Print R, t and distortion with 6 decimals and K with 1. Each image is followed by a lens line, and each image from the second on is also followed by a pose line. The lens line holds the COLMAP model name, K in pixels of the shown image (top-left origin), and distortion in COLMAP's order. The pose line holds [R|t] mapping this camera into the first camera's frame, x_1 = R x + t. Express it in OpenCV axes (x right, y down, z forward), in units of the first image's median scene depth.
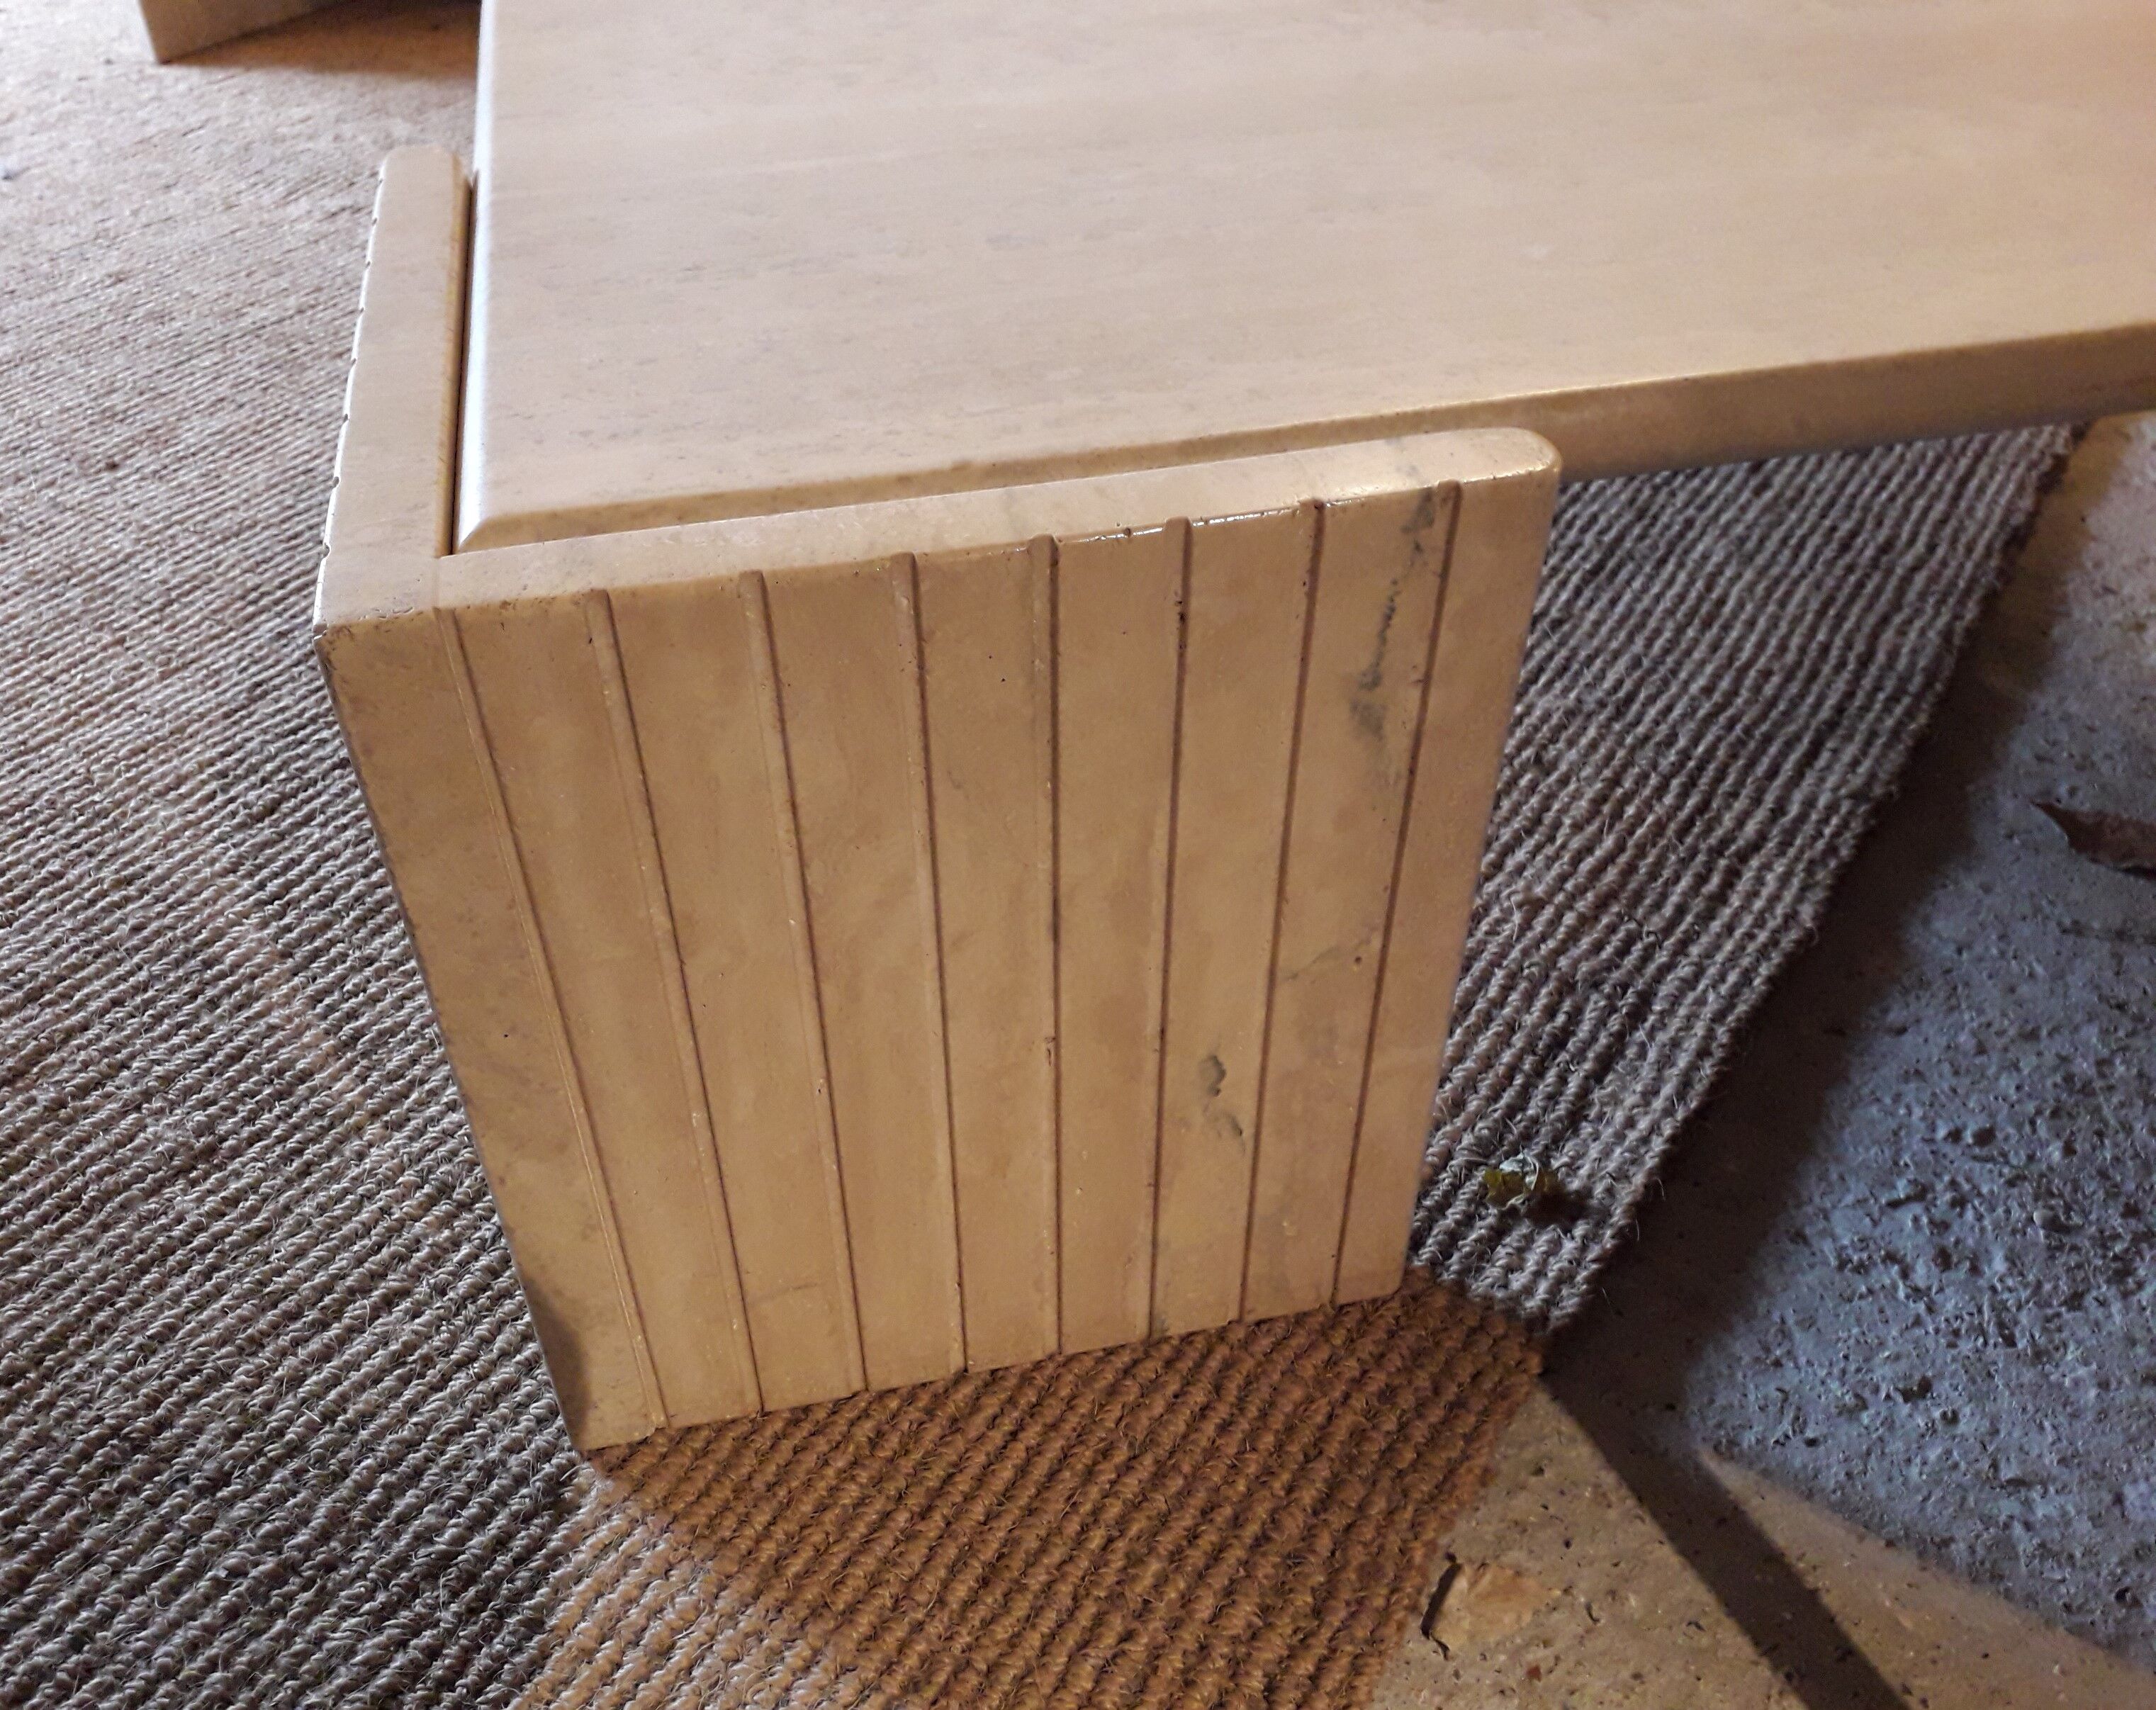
lens RADIAL K [[1834.8, 0, 1027.3], [0, 1834.8, 876.6], [0, 0, 1]] dist [0.158534, -0.393562]
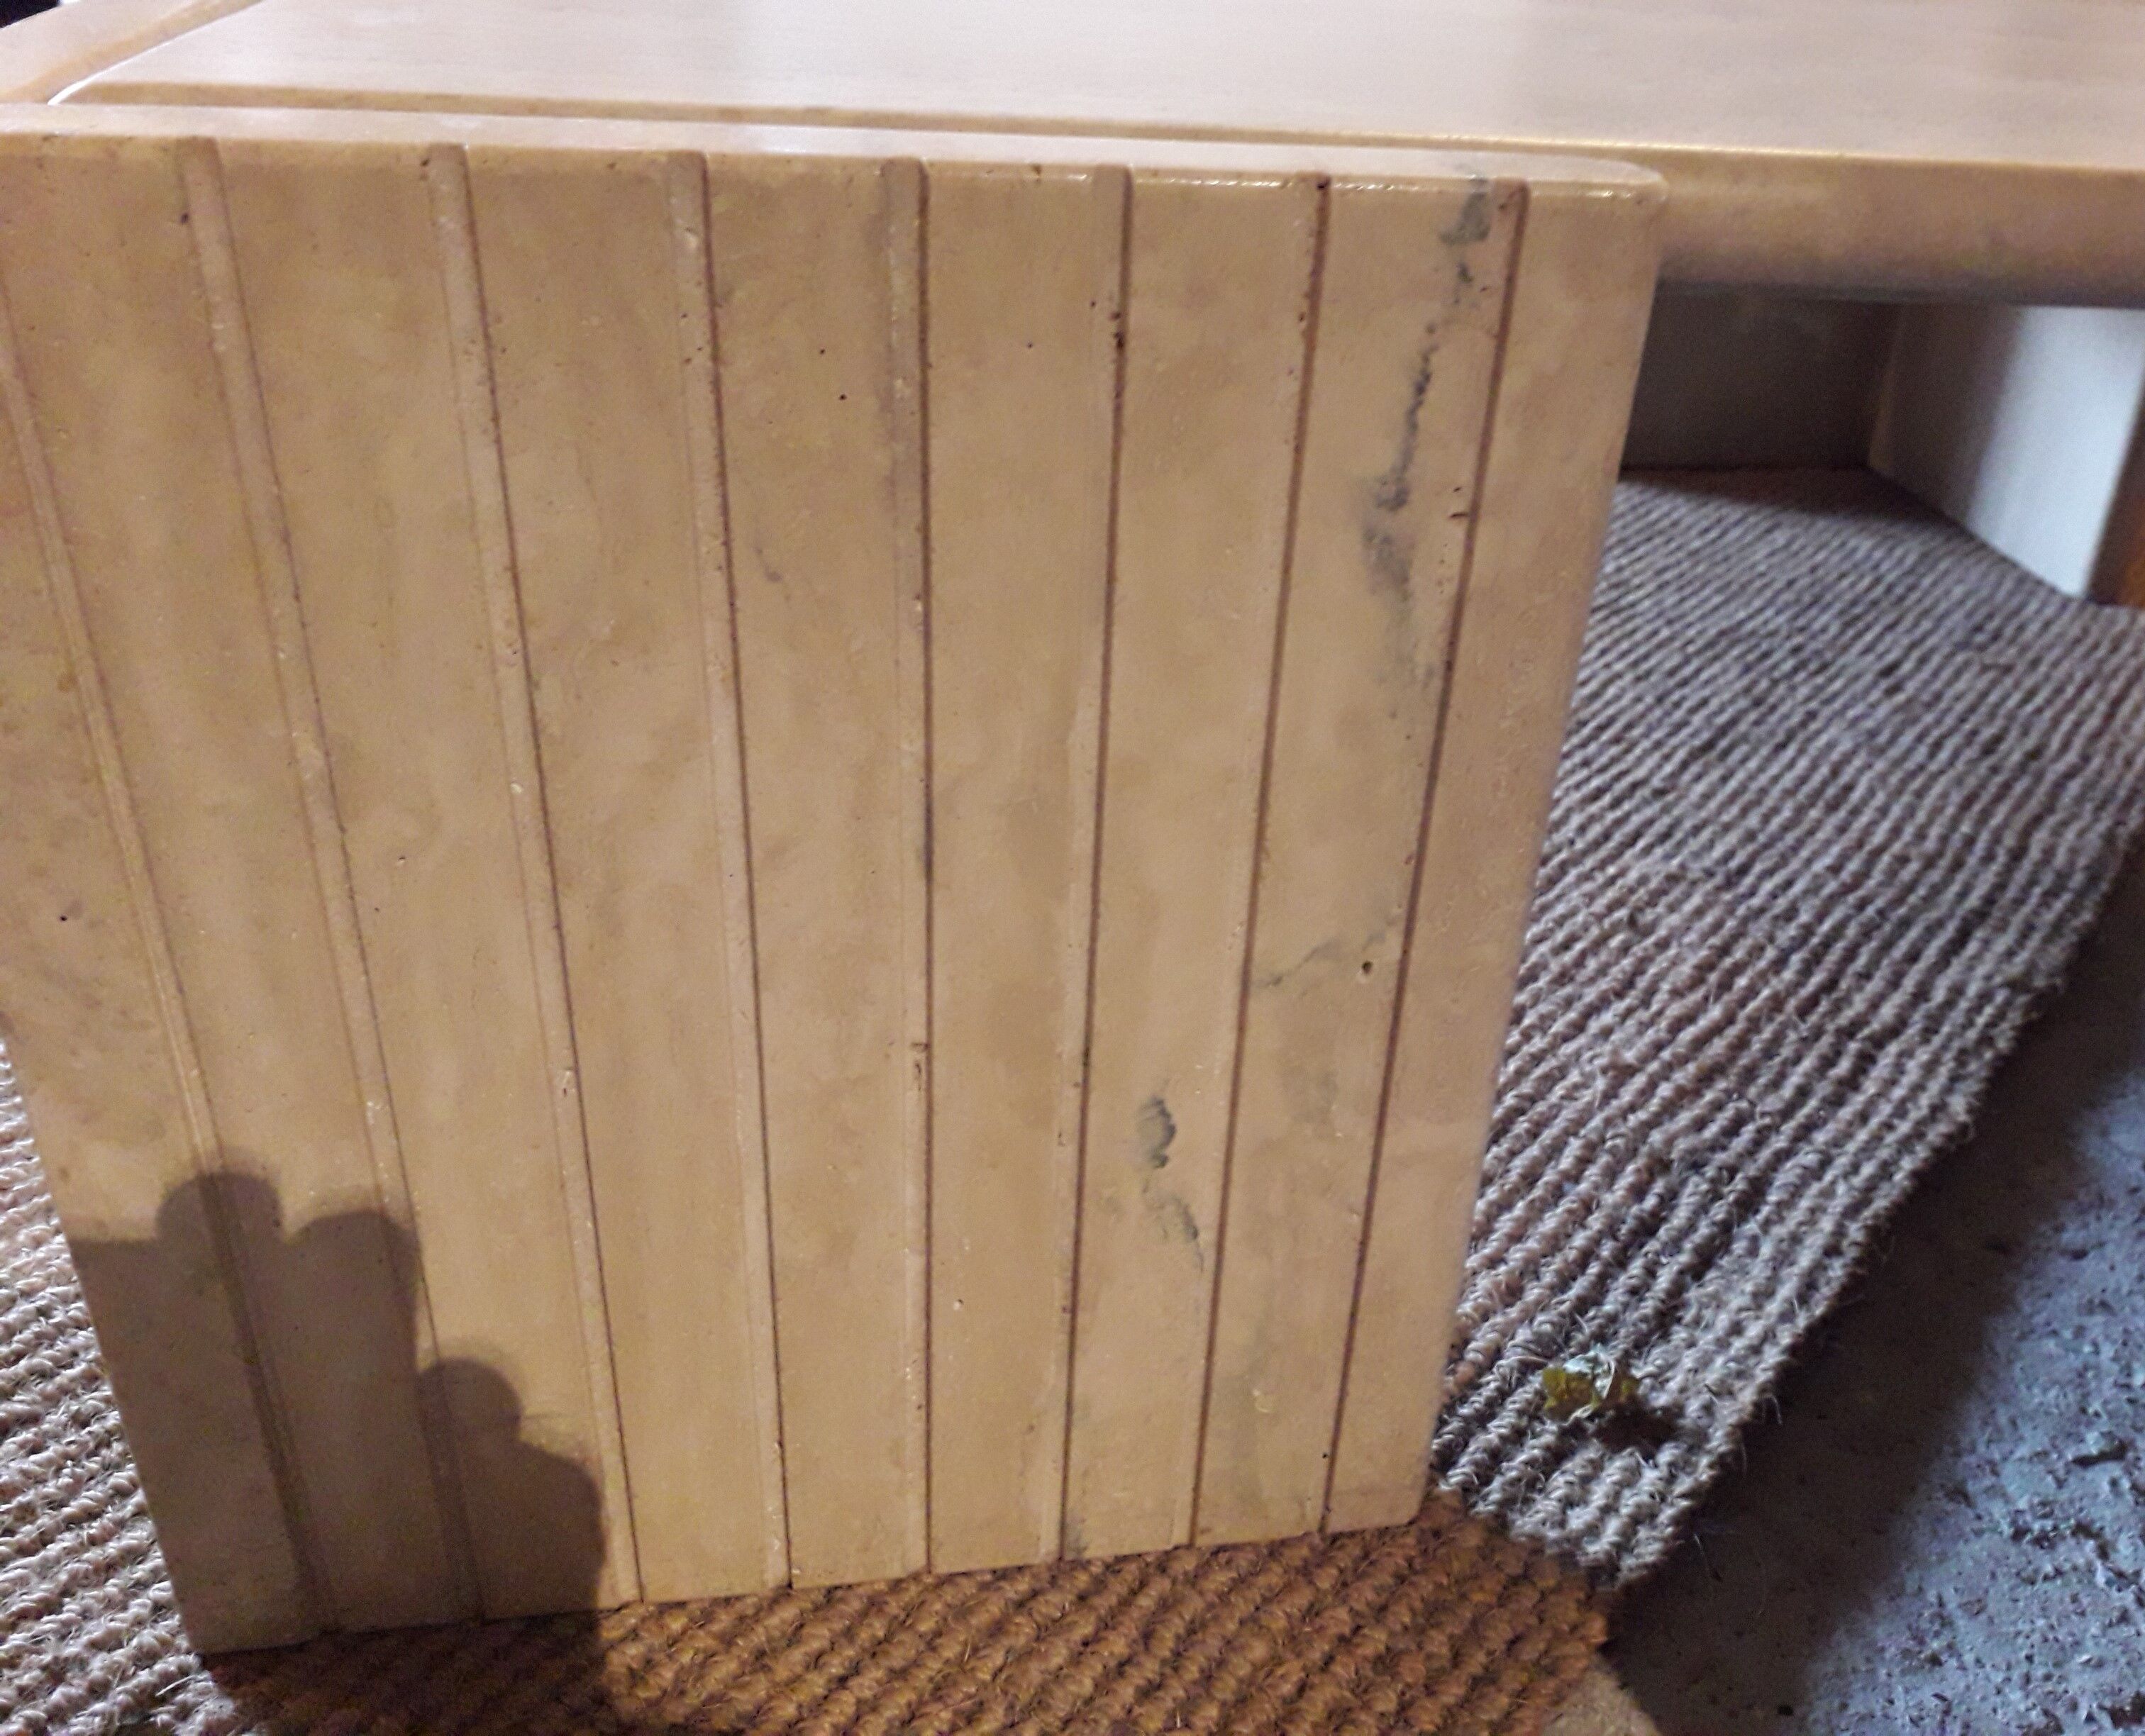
lens RADIAL K [[1879.1, 0, 1173.0], [0, 1879.1, 867.9], [0, 0, 1]] dist [0.149180, -0.405205]
pose [[0.996377, 0.082795, 0.019412, 0.064773], [-0.077842, 0.979872, -0.183823, 0.107343], [-0.034241, 0.181646, 0.982768, 0.211220]]
